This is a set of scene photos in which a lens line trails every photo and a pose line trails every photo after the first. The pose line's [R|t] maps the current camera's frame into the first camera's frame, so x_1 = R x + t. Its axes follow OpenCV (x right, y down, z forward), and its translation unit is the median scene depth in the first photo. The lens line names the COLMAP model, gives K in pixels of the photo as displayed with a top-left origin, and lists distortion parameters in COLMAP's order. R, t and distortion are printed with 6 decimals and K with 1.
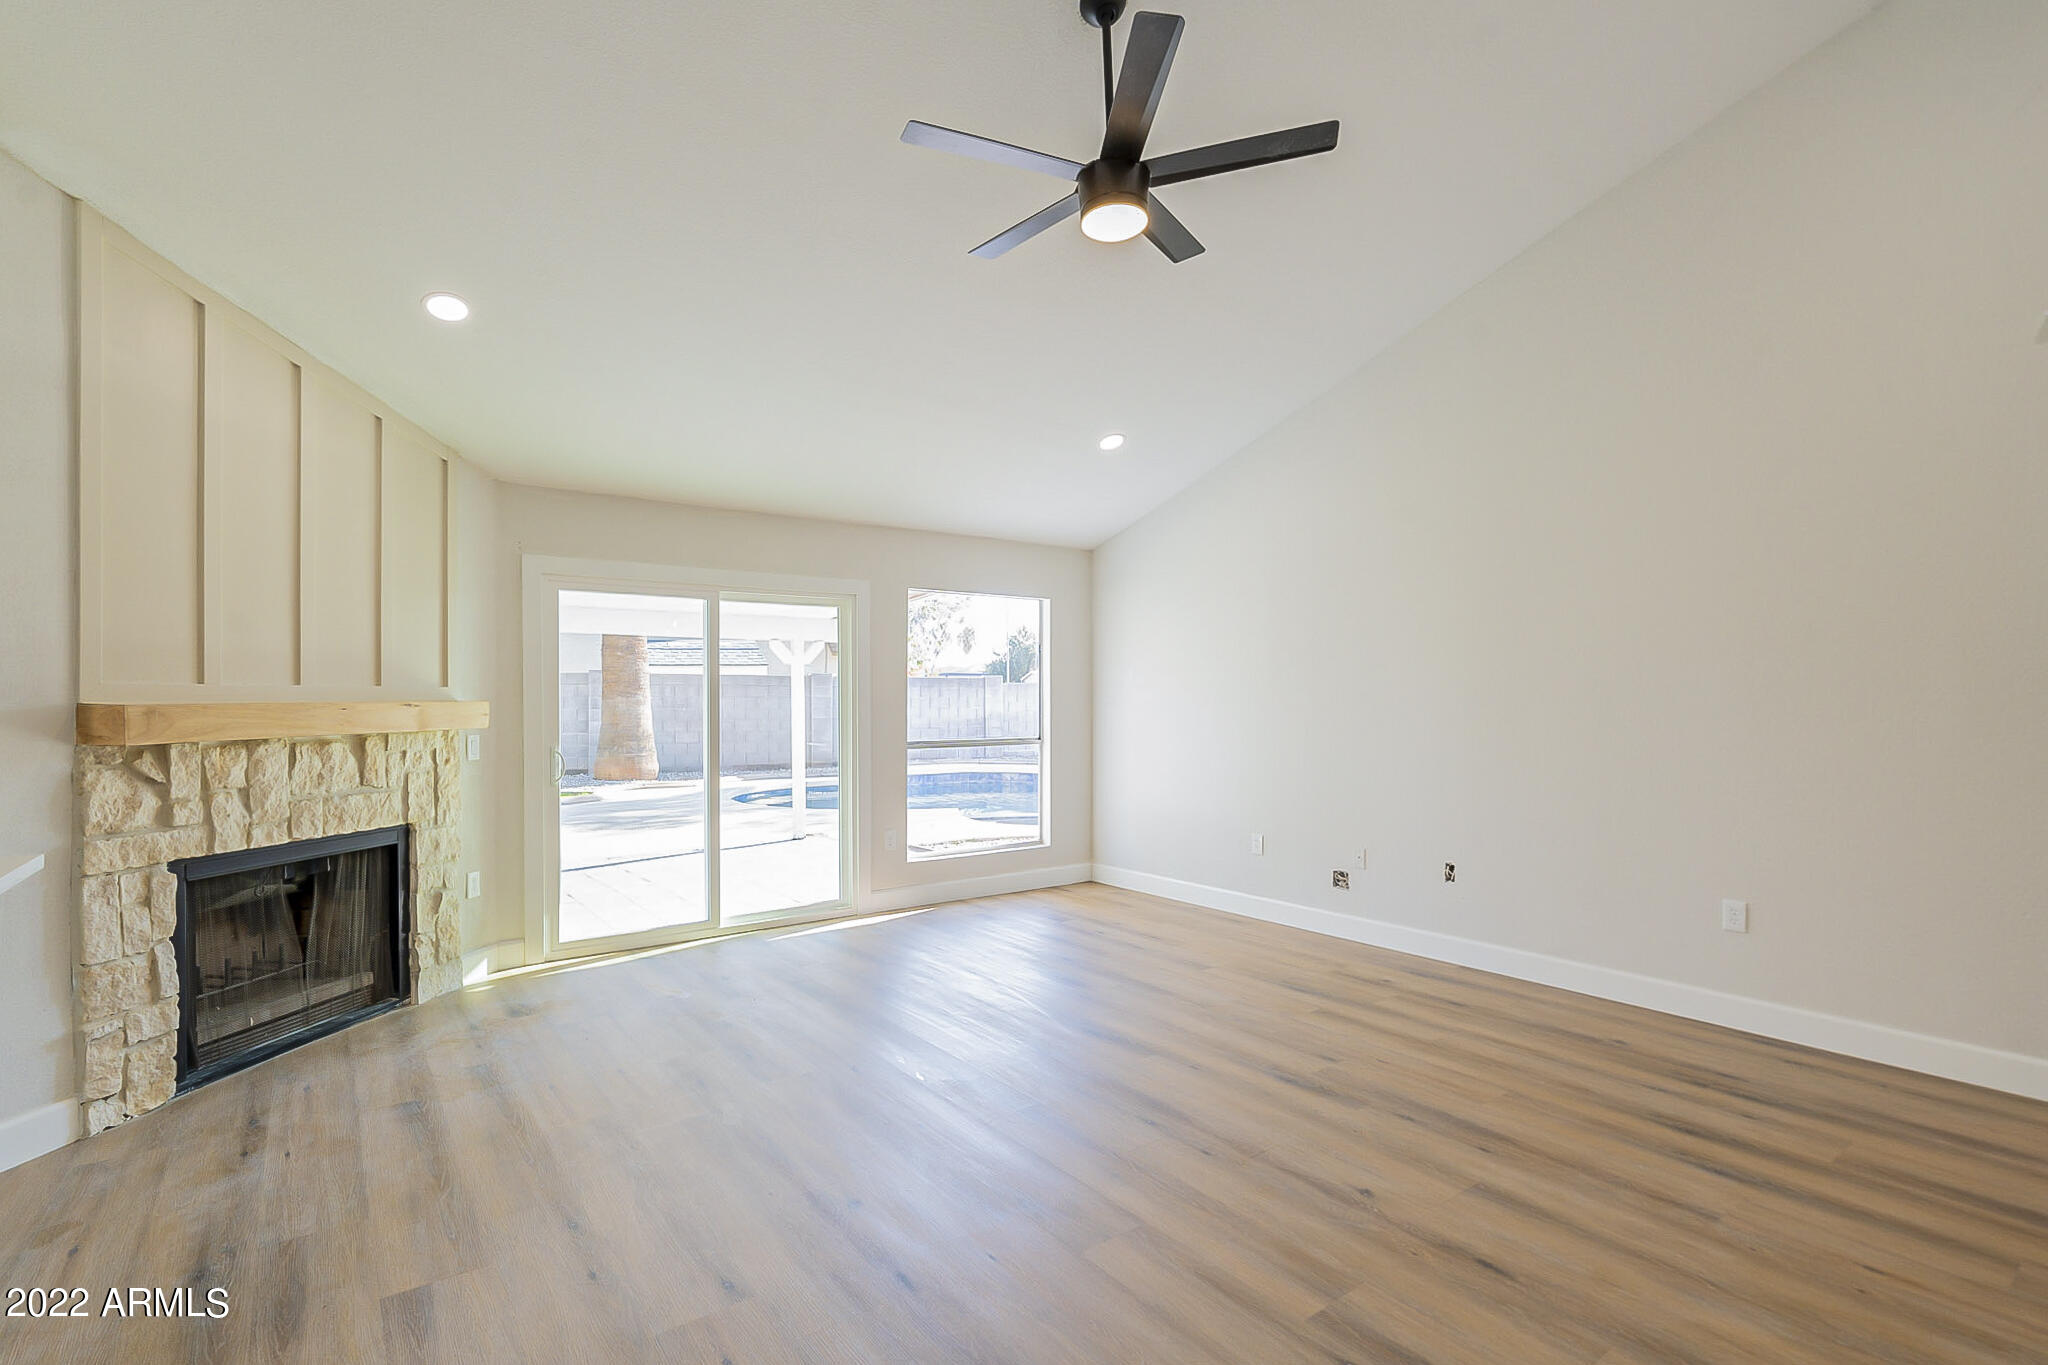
lens RADIAL K [[946.0, 0, 1013.7], [0, 946.0, 706.2], [0, 0, 1]] dist [0.002731, -0.000537]
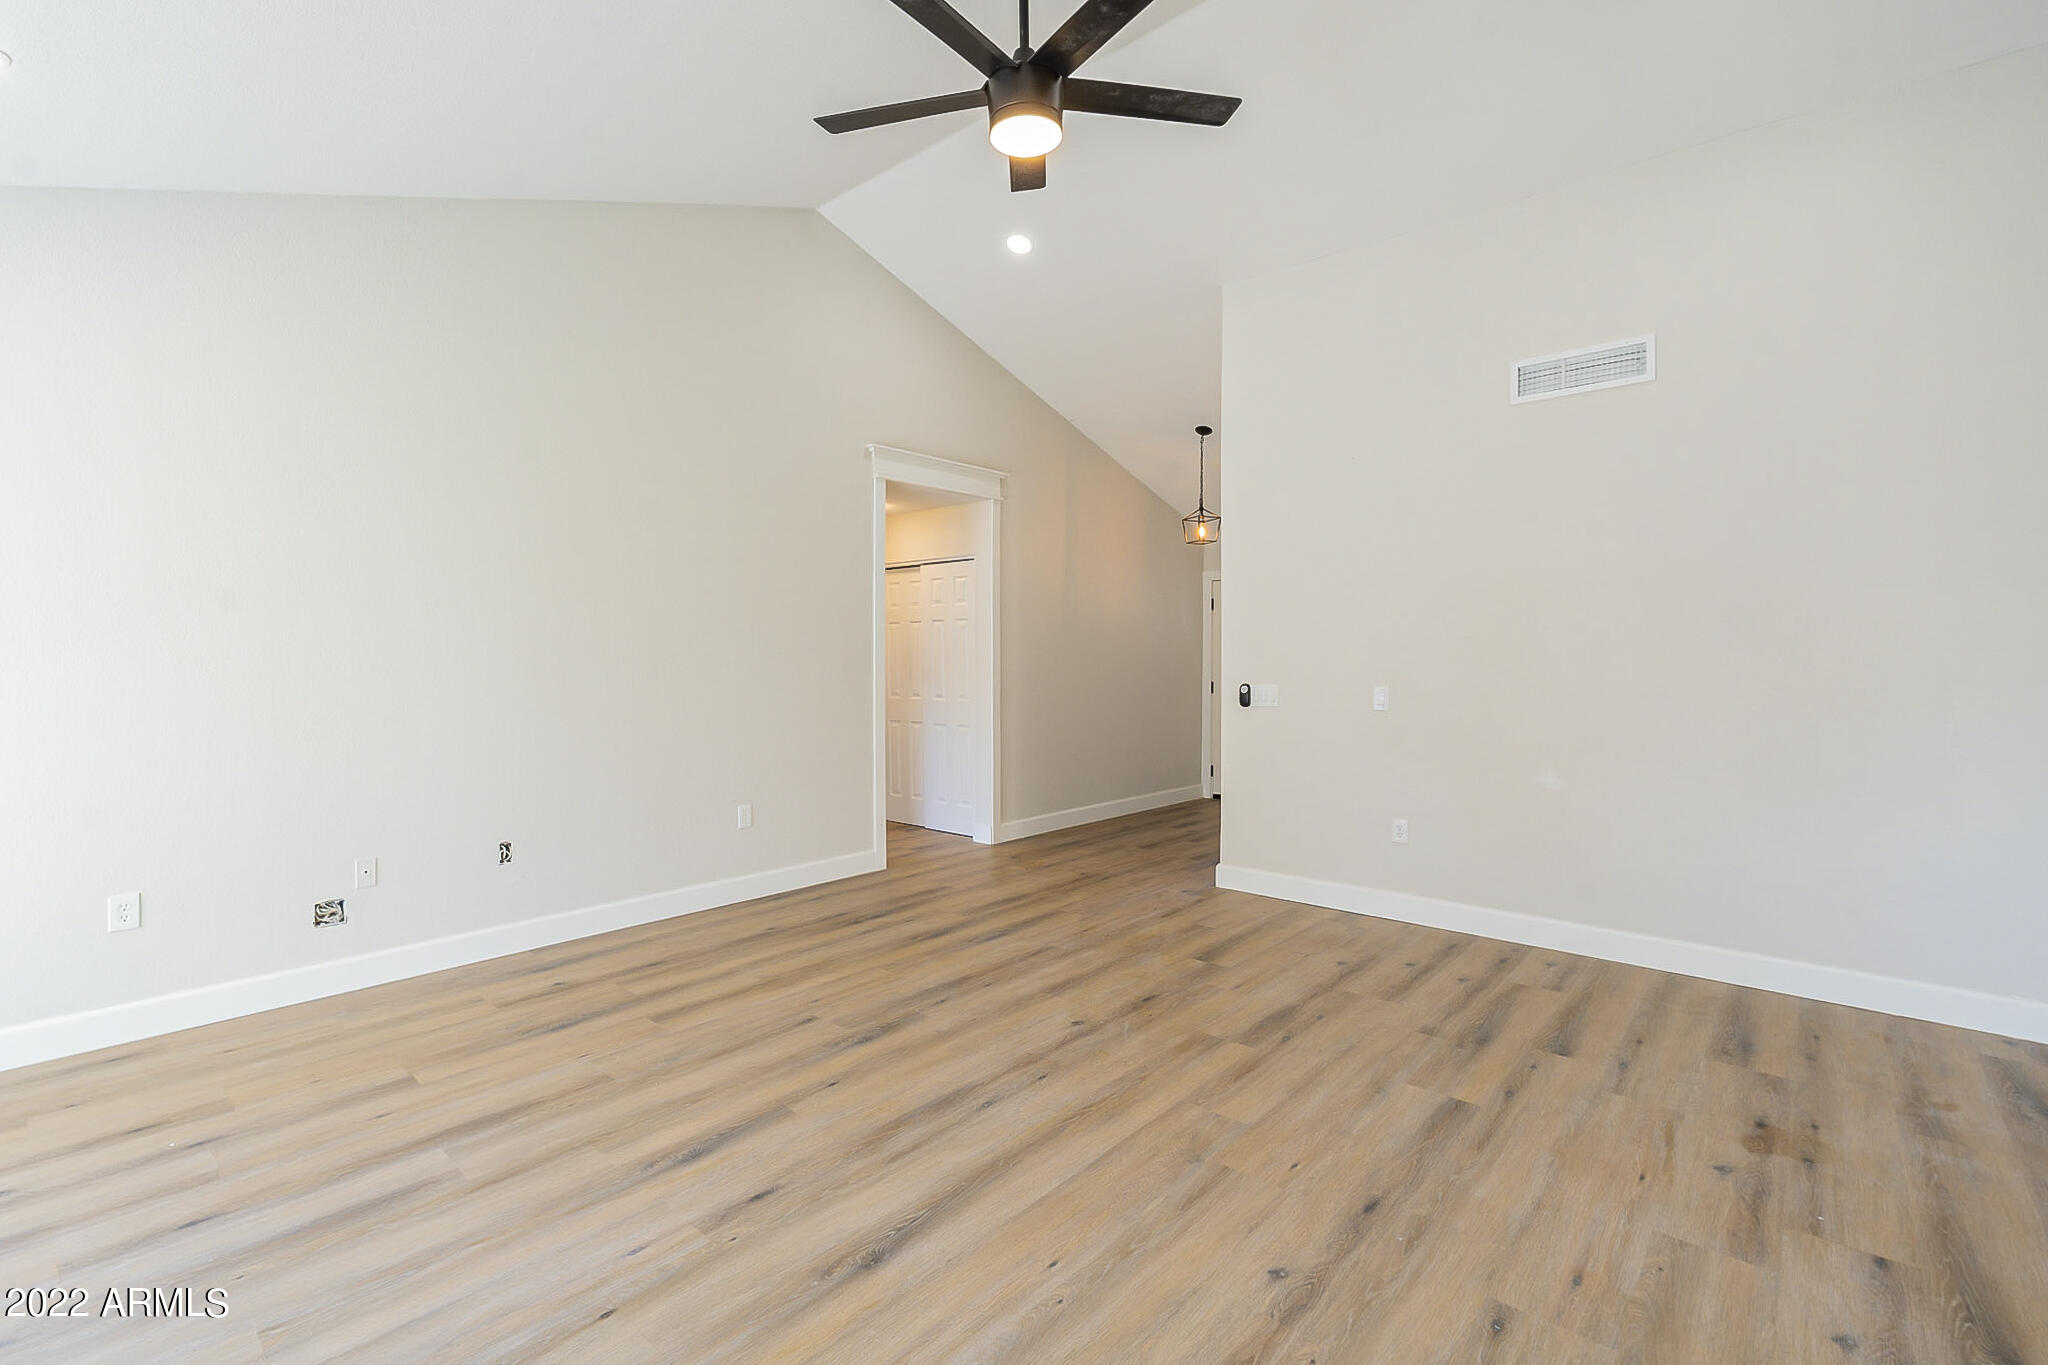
lens RADIAL K [[921.0, 0, 1004.4], [0, 921.0, 664.9], [0, 0, 1]] dist [-0.000760, 0.000861]
pose [[-0.201891, -0.009725, 0.979360, -0.585098], [0.007598, 0.999905, 0.011496, -0.003731], [-0.979378, 0.009762, -0.201798, 0.911952]]
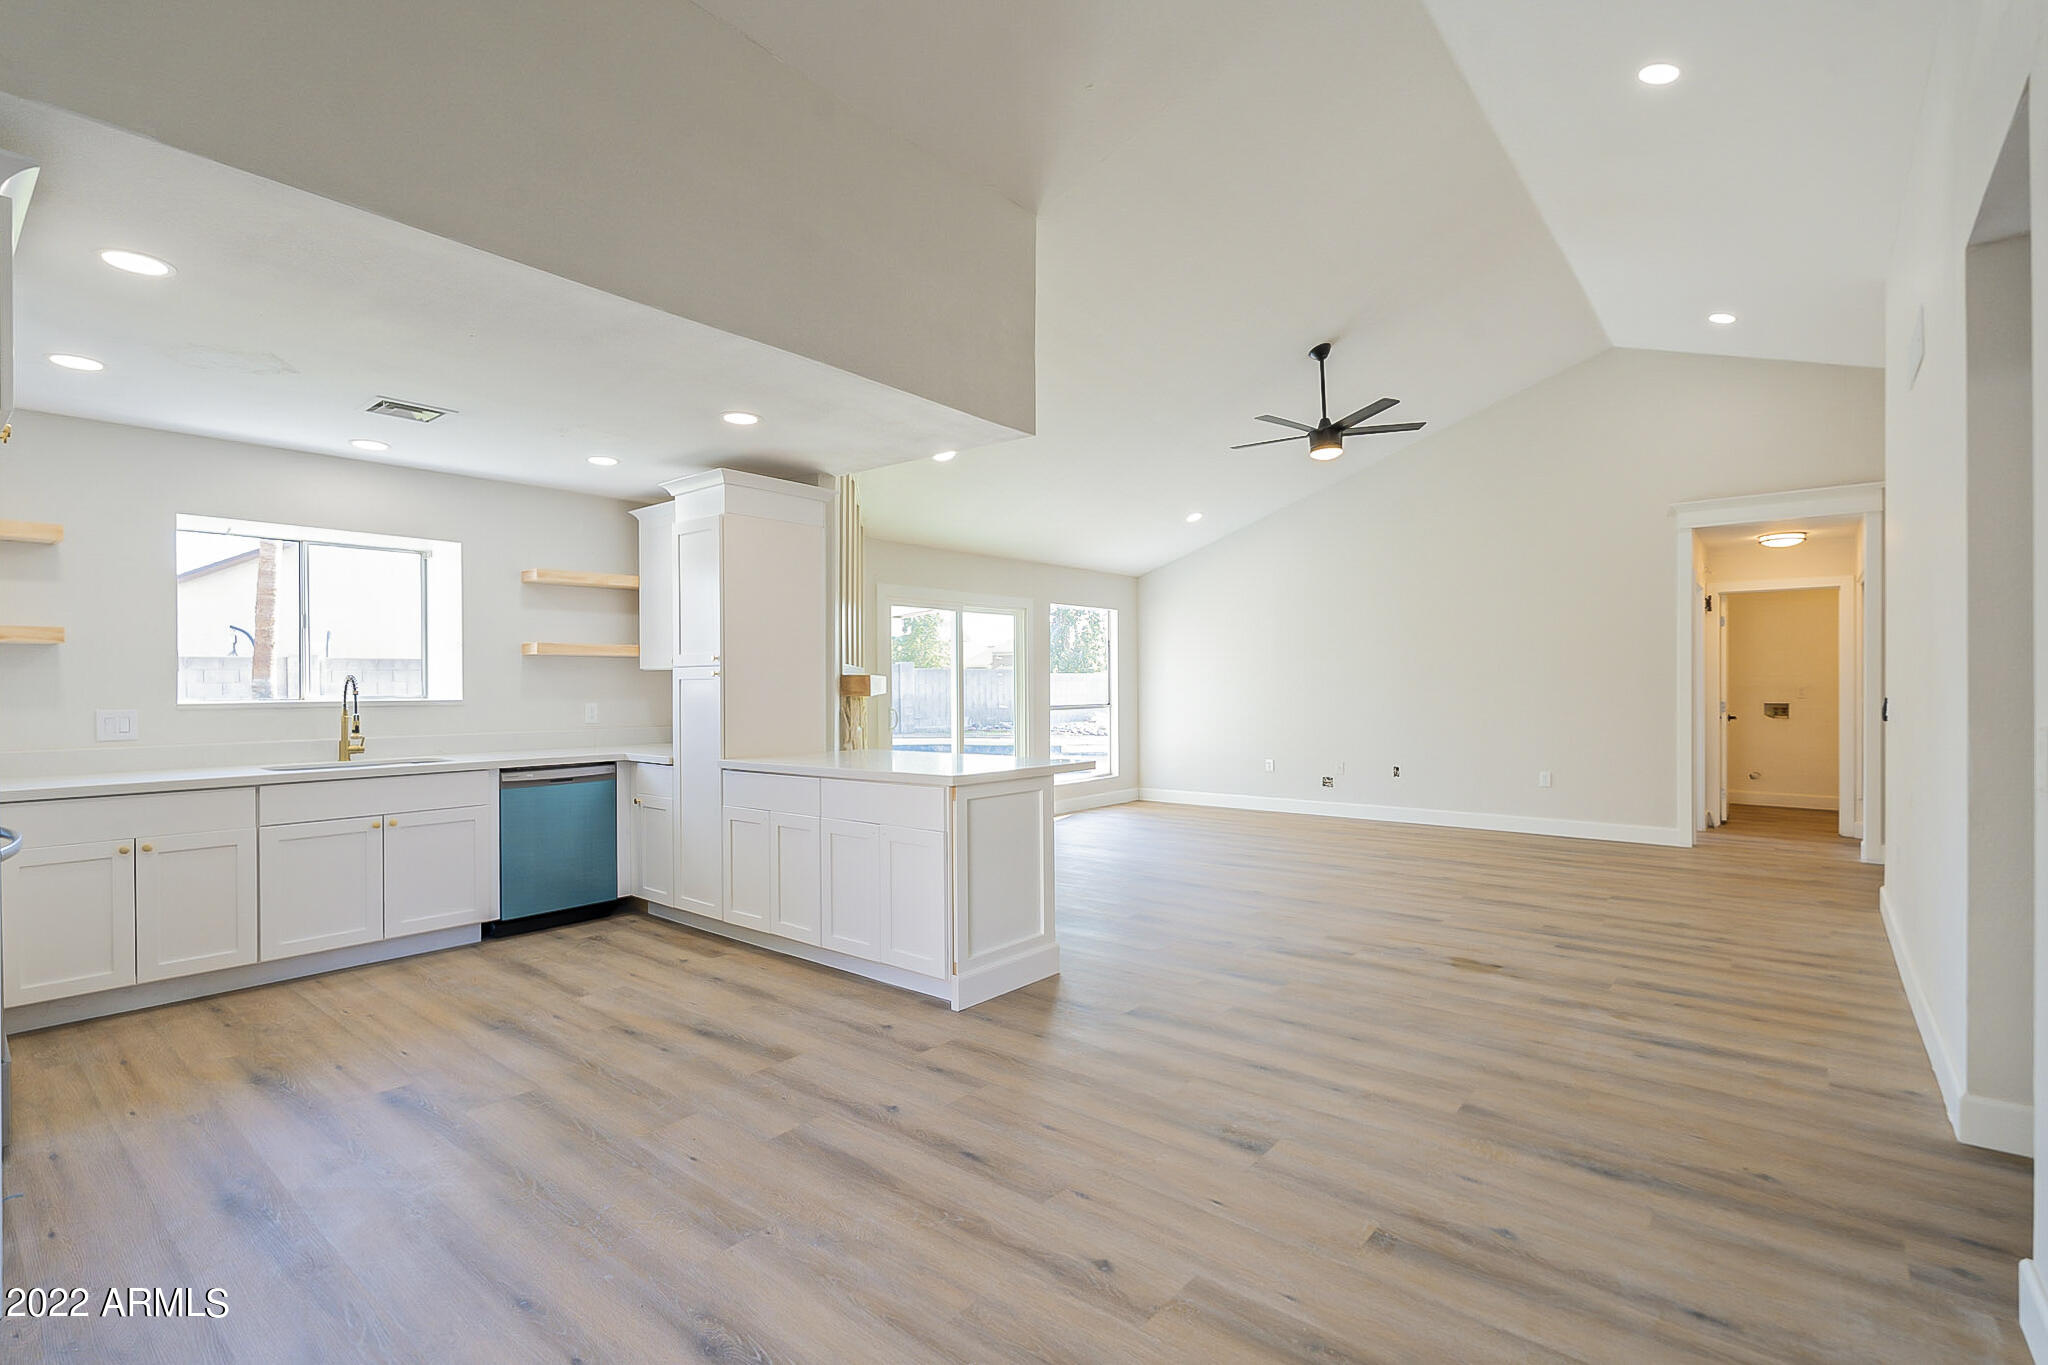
lens RADIAL K [[946.0, 0, 1017.7], [0, 946.0, 690.9], [0, 0, 1]] dist [0.002731, -0.000537]
pose [[0.970696, -0.007246, 0.240200, -0.836618], [0.007841, 0.999968, -0.001521, 0.026979], [-0.240181, 0.003360, 0.970722, -0.710644]]
